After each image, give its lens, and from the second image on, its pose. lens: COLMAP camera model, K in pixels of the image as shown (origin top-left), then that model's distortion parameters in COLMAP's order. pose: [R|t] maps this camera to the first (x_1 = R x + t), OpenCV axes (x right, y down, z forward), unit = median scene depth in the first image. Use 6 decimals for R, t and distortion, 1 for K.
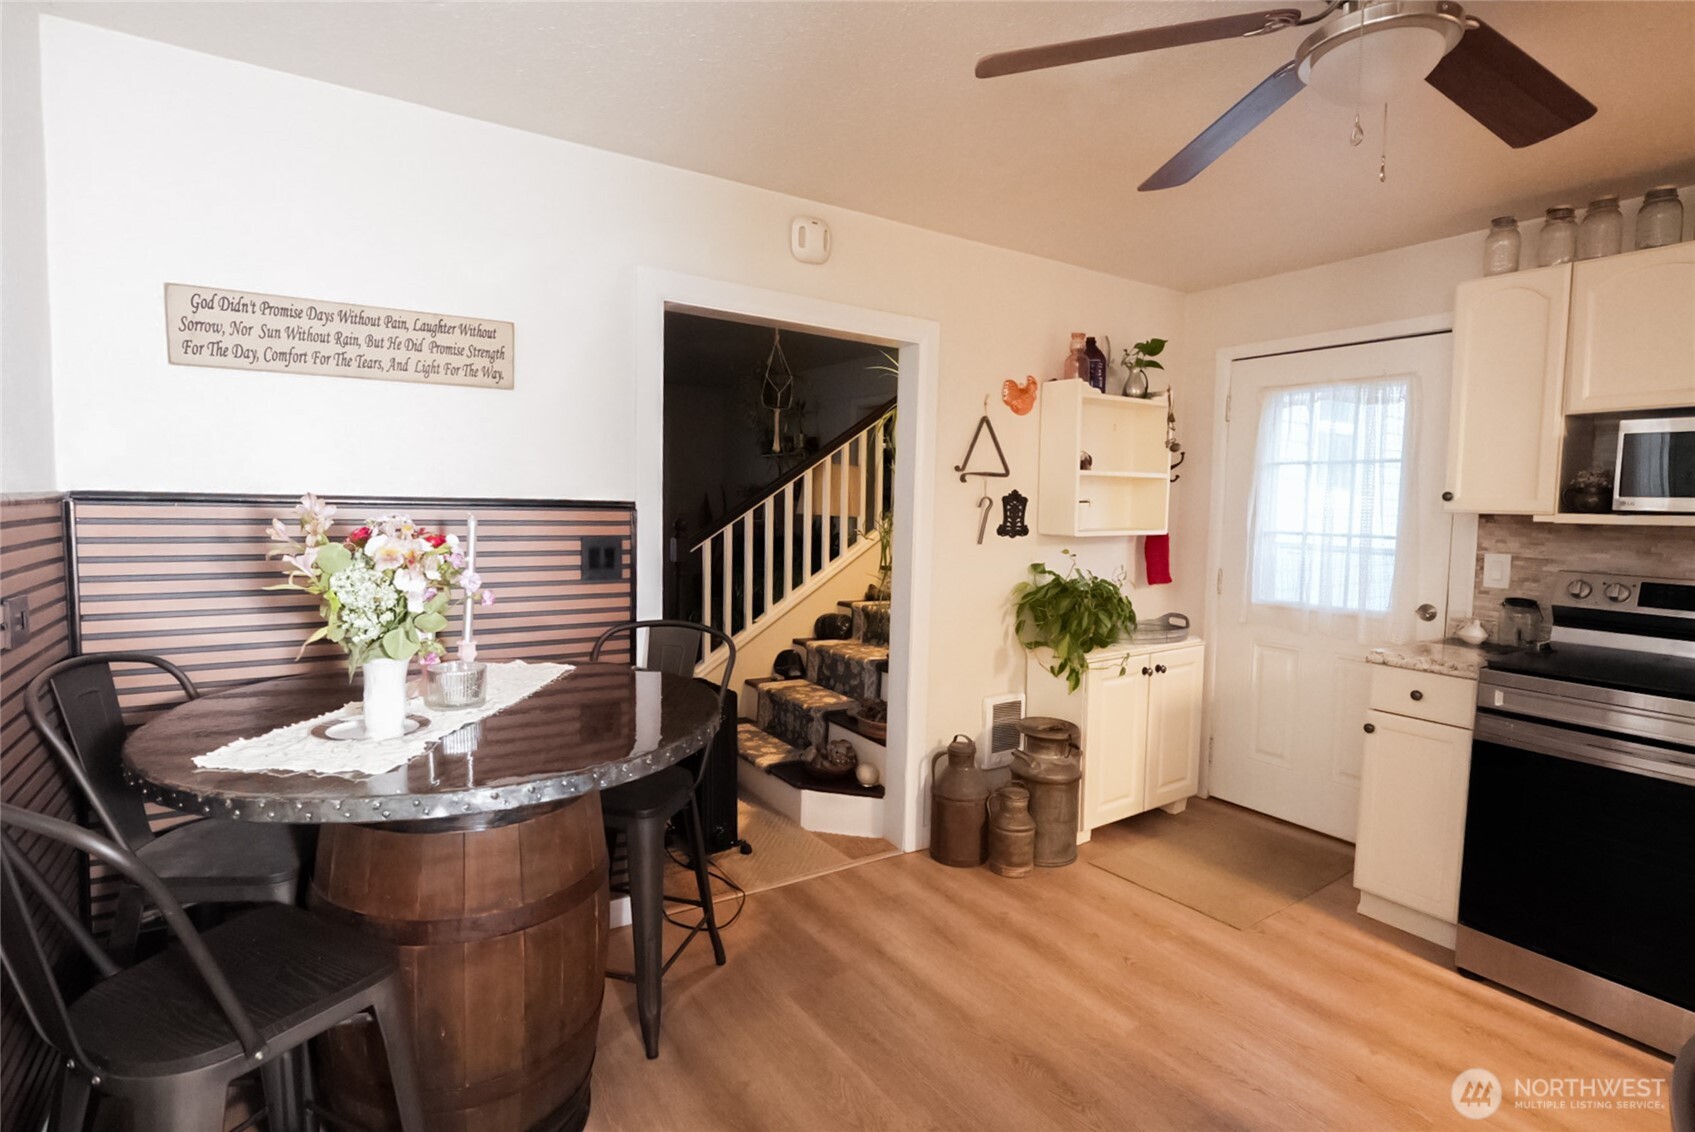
lens RADIAL K [[823.4, 0, 839.7], [0, 823.4, 563.2], [0, 0, 1]] dist [-0.010625, 0.003958]
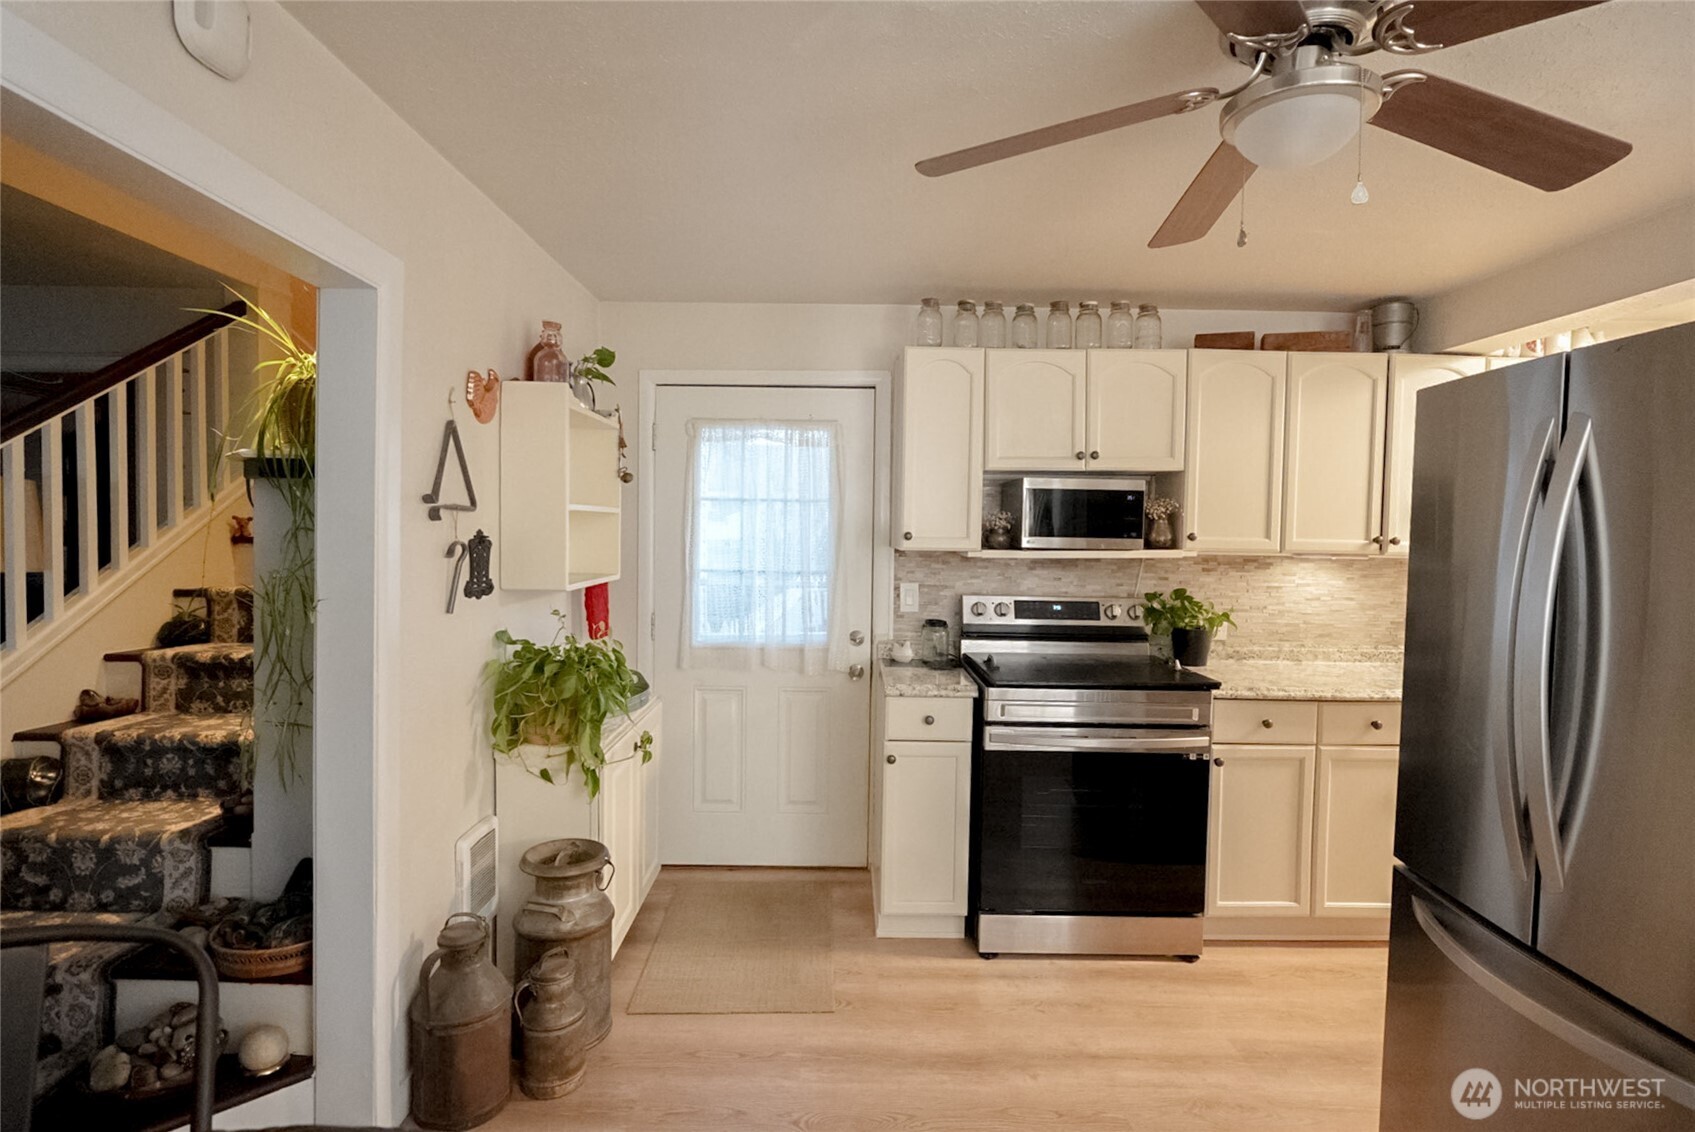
lens RADIAL K [[823.4, 0, 847.5], [0, 823.4, 561.0], [0, 0, 1]] dist [-0.010625, 0.003958]
pose [[0.551929, -0.040152, 0.832924, -0.203443], [0.062043, 0.998049, 0.007000, -0.050688], [-0.831580, 0.047813, 0.553344, 0.375486]]
